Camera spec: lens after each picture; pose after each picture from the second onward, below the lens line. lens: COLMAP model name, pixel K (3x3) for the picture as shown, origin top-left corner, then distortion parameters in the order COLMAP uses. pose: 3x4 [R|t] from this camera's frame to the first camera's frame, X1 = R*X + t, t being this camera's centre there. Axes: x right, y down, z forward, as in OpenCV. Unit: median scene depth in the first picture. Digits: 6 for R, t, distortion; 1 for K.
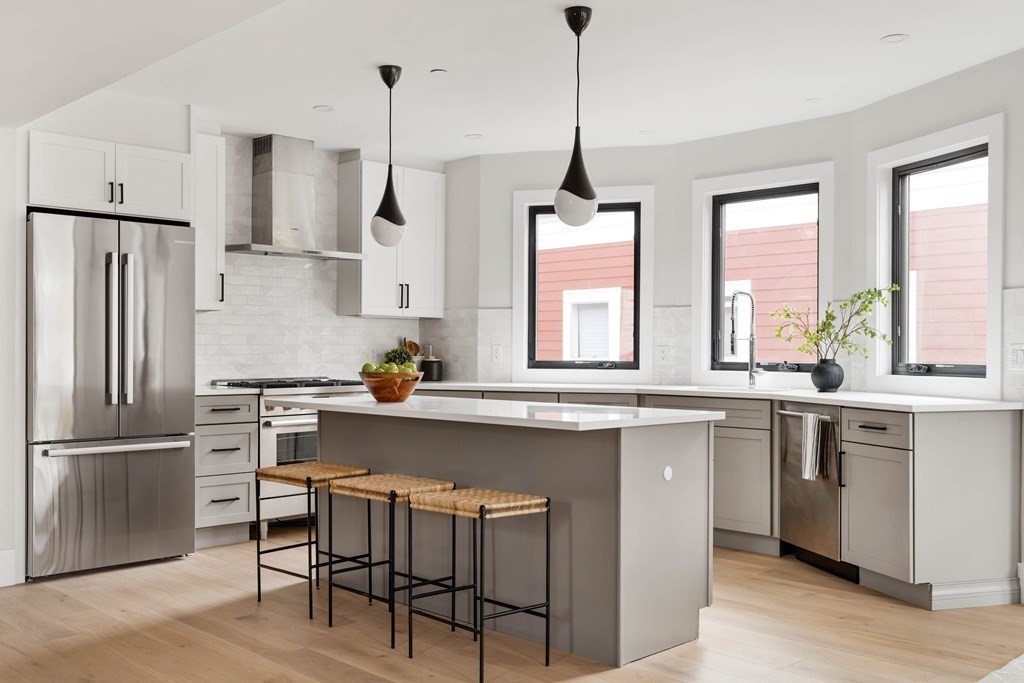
lens RADIAL K [[983.9, 0, 510.4], [0, 983.9, 344.6], [0, 0, 1]] dist [0.002853, 0.000000]
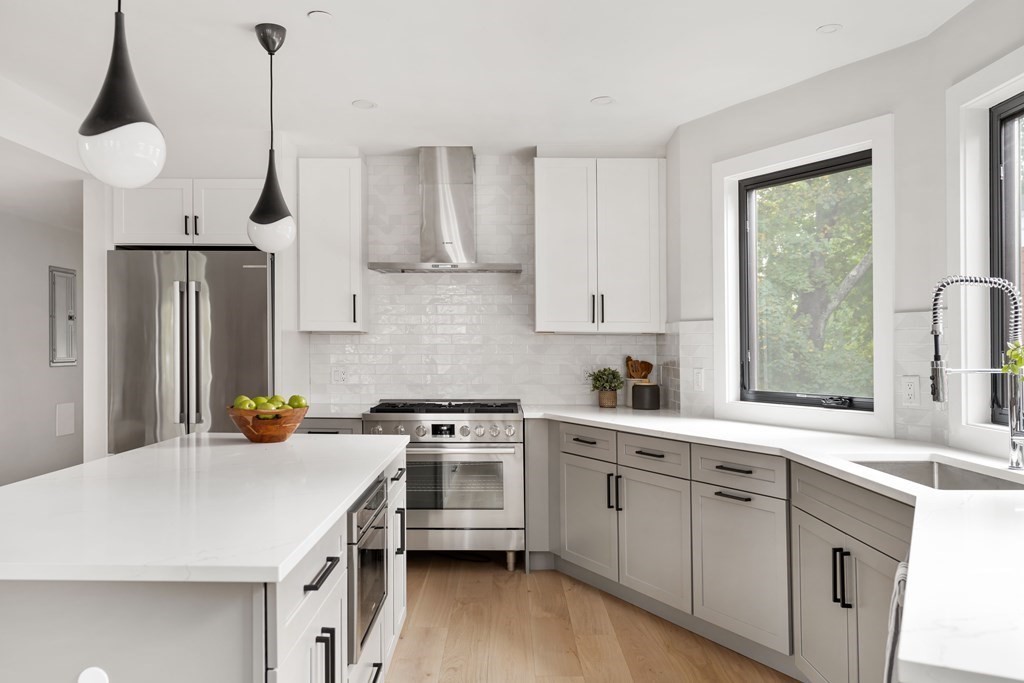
lens RADIAL K [[747.7, 0, 510.0], [0, 747.7, 341.9], [0, 0, 1]] dist [0.005125, -0.002855]
pose [[0.695099, -0.004682, -0.718898, 0.352711], [-0.001409, 0.999968, -0.007876, -0.017644], [0.718912, 0.006488, 0.695071, 0.567071]]
